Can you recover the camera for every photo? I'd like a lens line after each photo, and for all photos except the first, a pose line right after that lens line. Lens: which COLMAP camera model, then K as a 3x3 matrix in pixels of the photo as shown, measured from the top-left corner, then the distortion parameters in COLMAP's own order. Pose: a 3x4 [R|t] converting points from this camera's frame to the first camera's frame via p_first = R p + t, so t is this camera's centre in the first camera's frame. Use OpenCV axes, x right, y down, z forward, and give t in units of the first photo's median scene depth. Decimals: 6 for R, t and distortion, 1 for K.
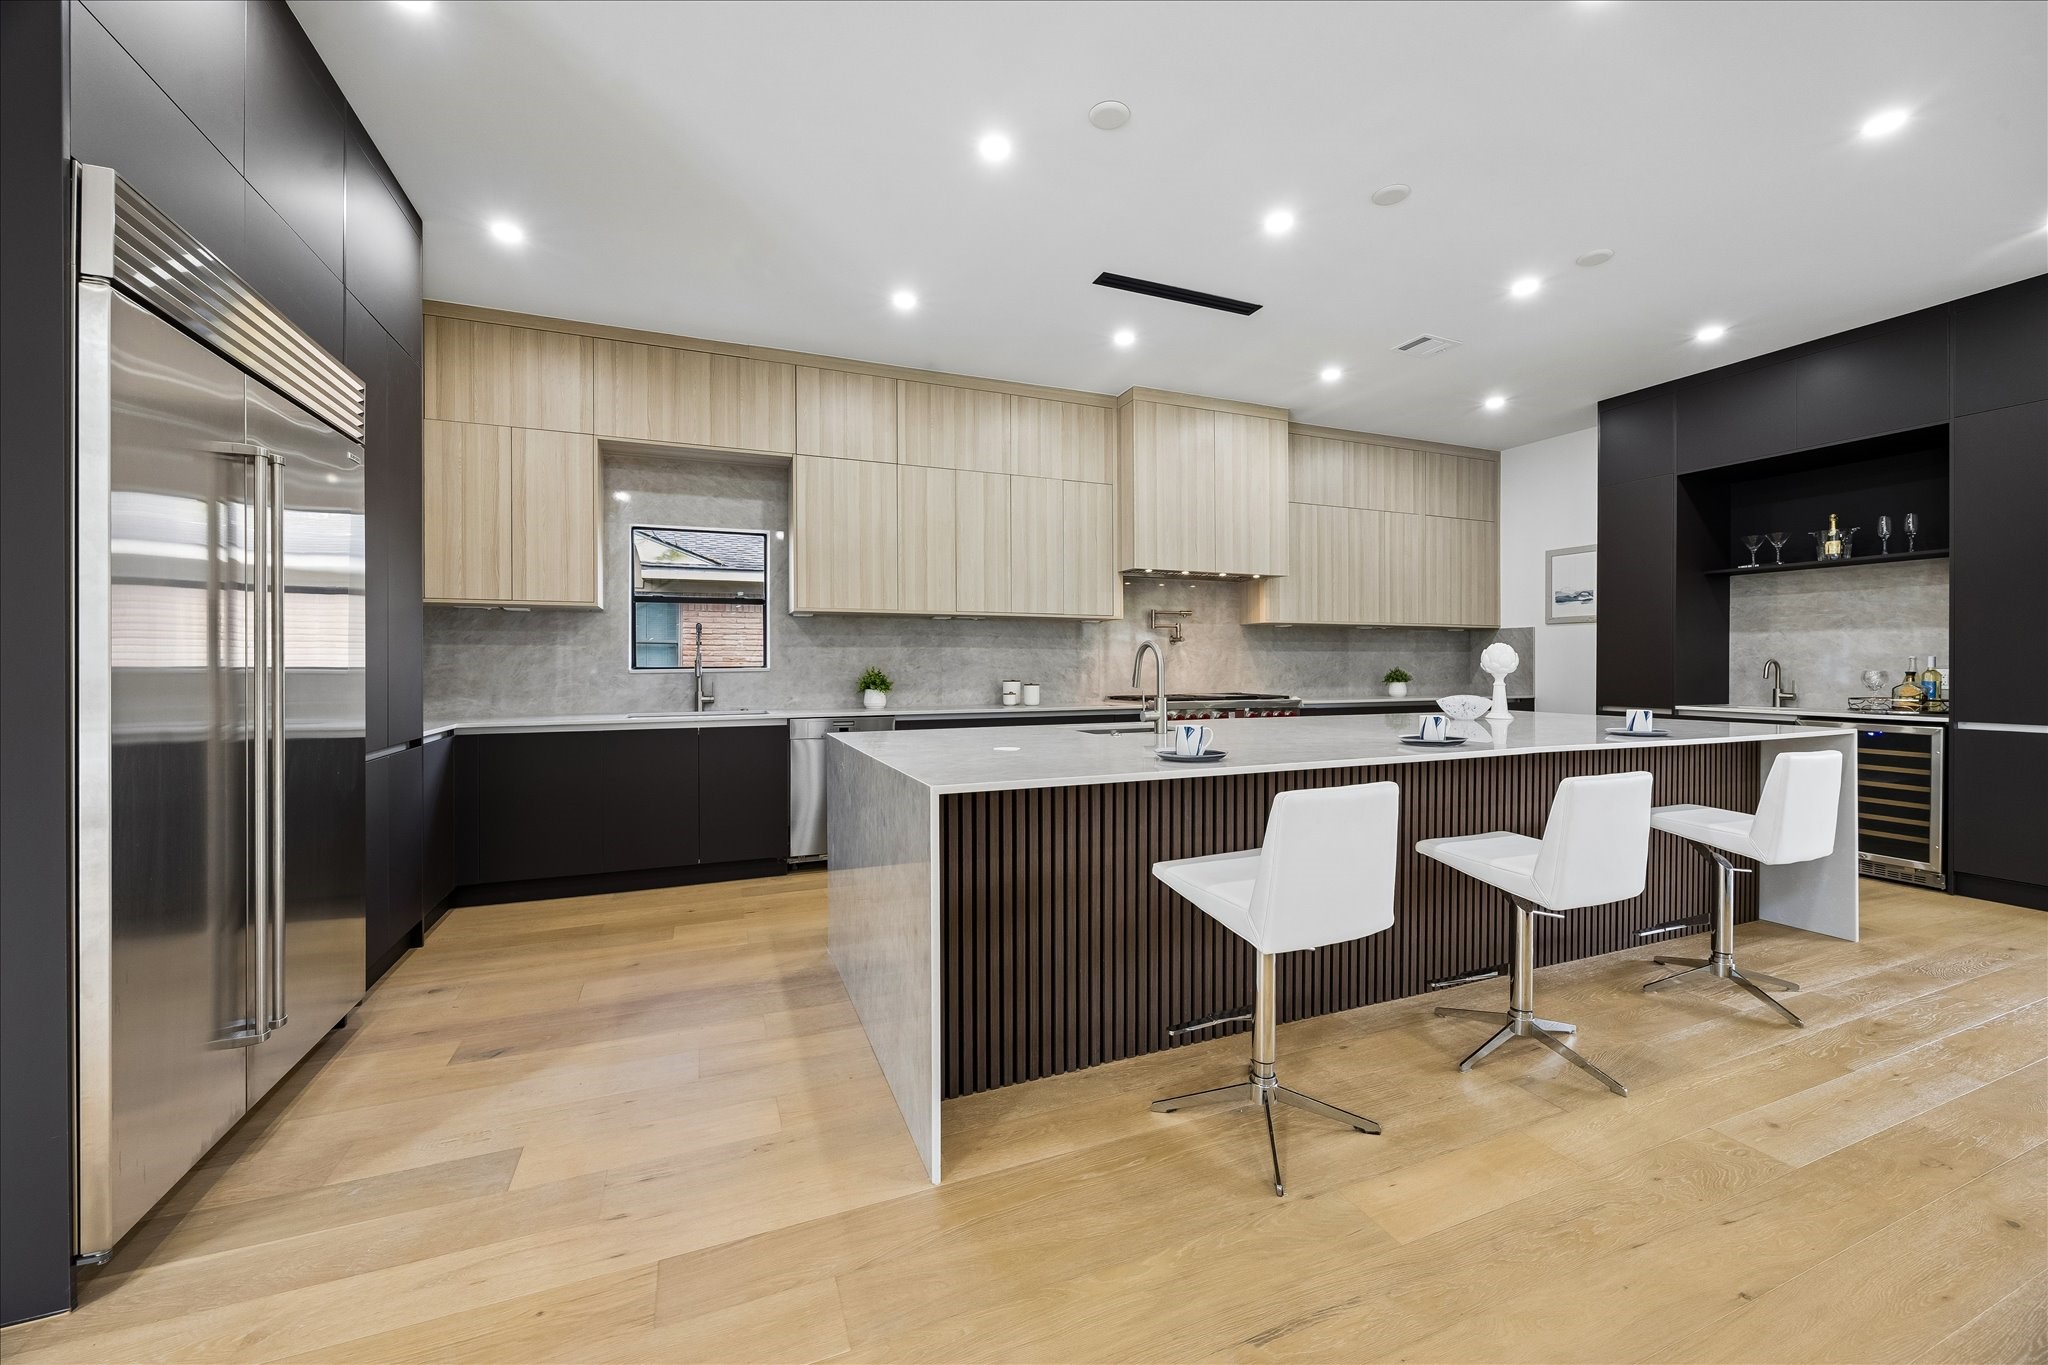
lens RADIAL K [[815.9, 0, 1034.9], [0, 815.9, 670.9], [0, 0, 1]] dist [0.000198, 0.000127]
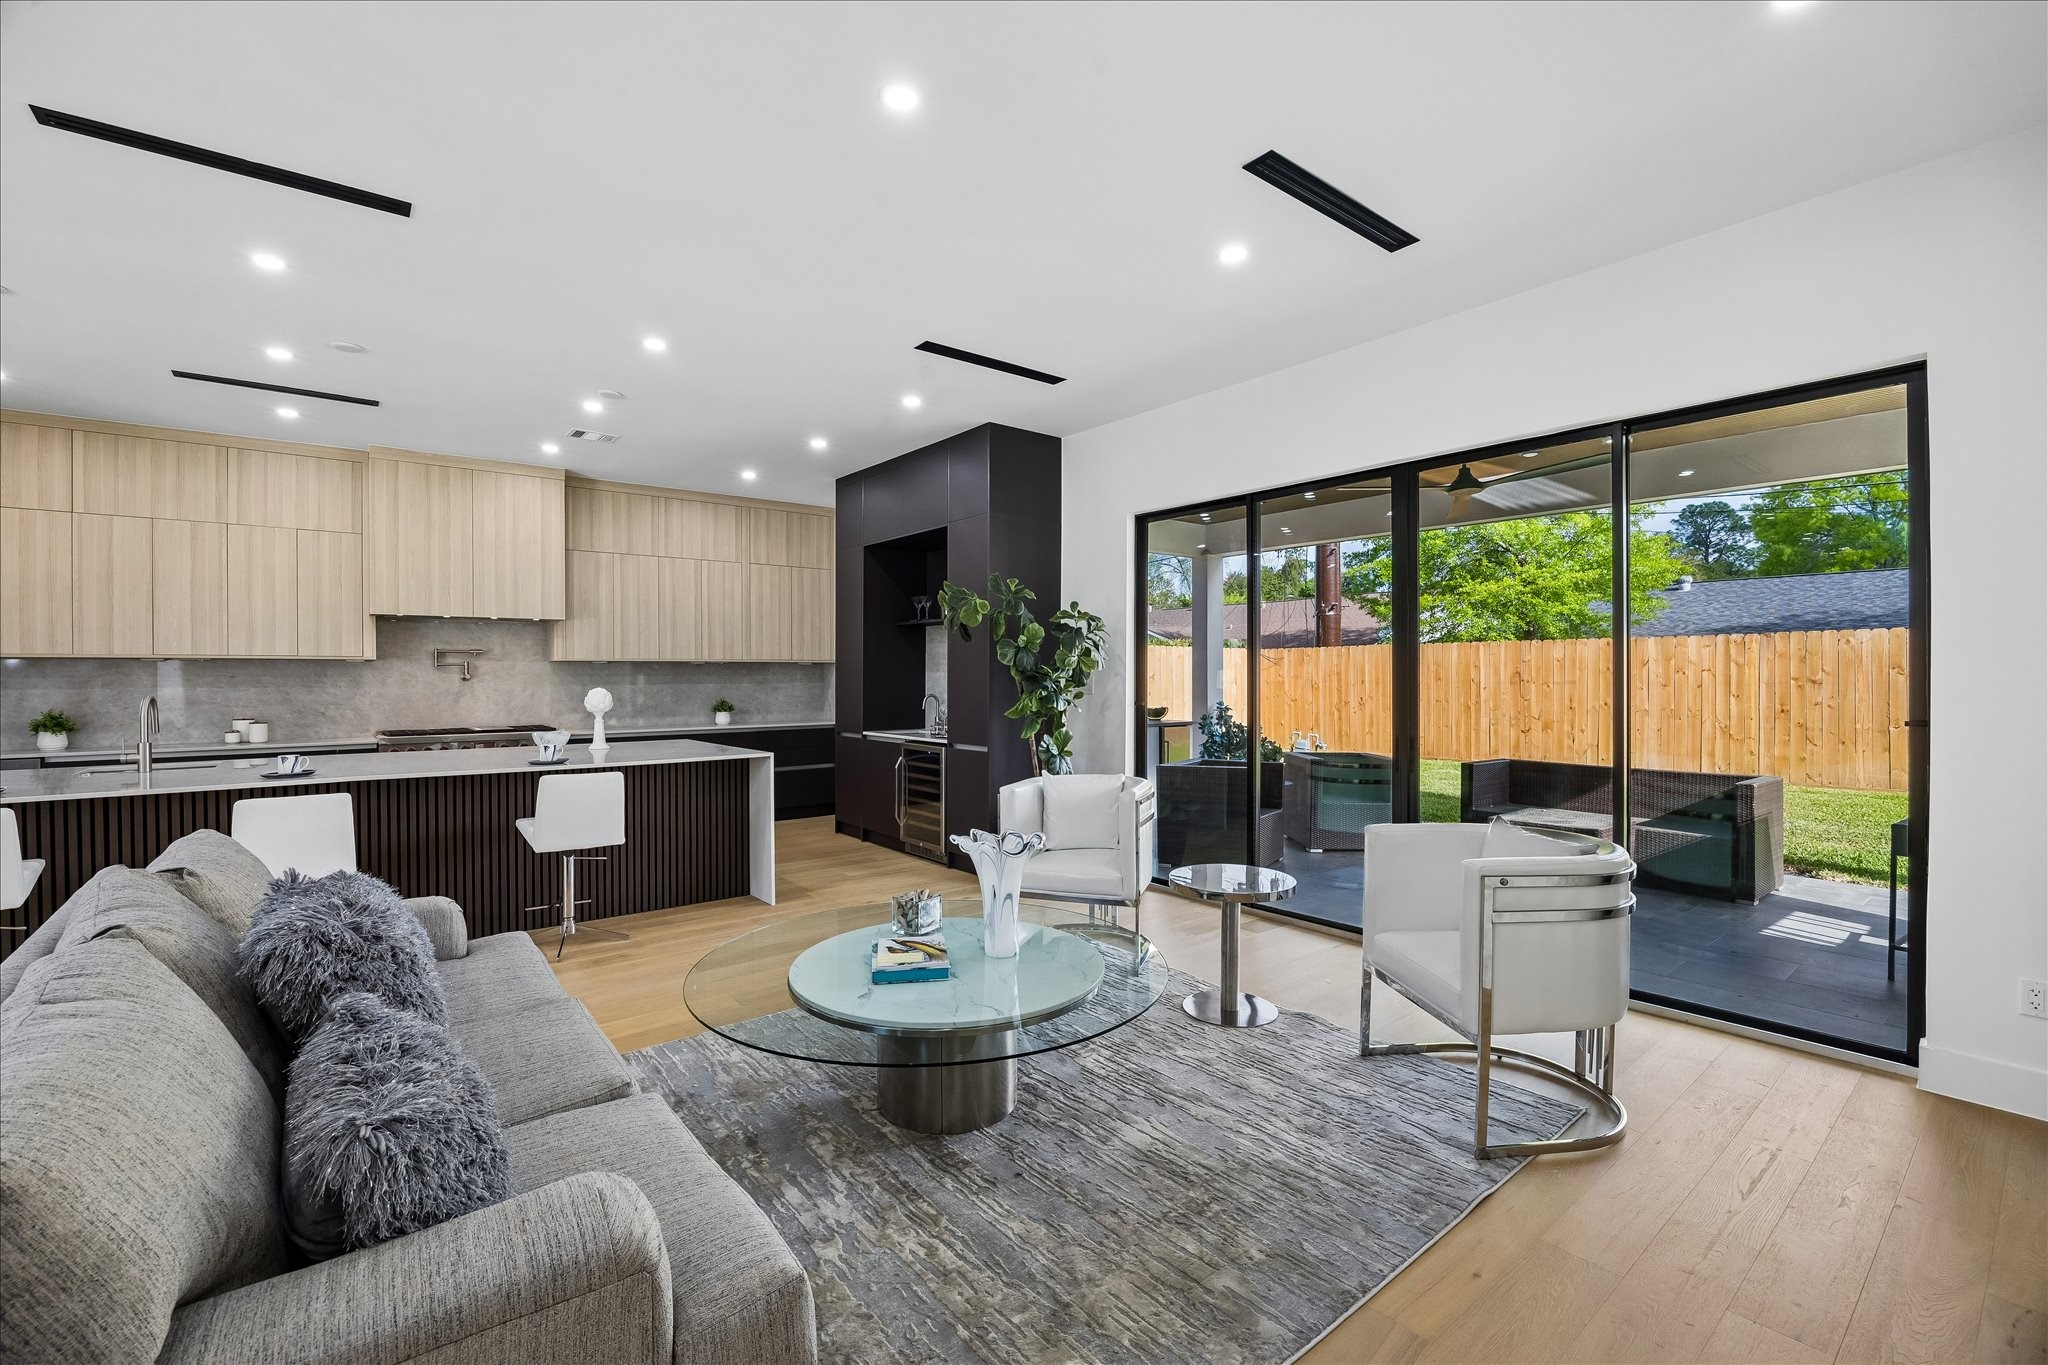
lens RADIAL K [[919.1, 0, 1024.0], [0, 919.1, 682.5], [0, 0, 1]] dist [-0.000918, -0.000189]
pose [[0.964382, -0.005362, 0.264459, 0.625549], [0.005397, 0.999985, 0.000594, -0.030375], [-0.264458, 0.000854, 0.964397, -0.394746]]
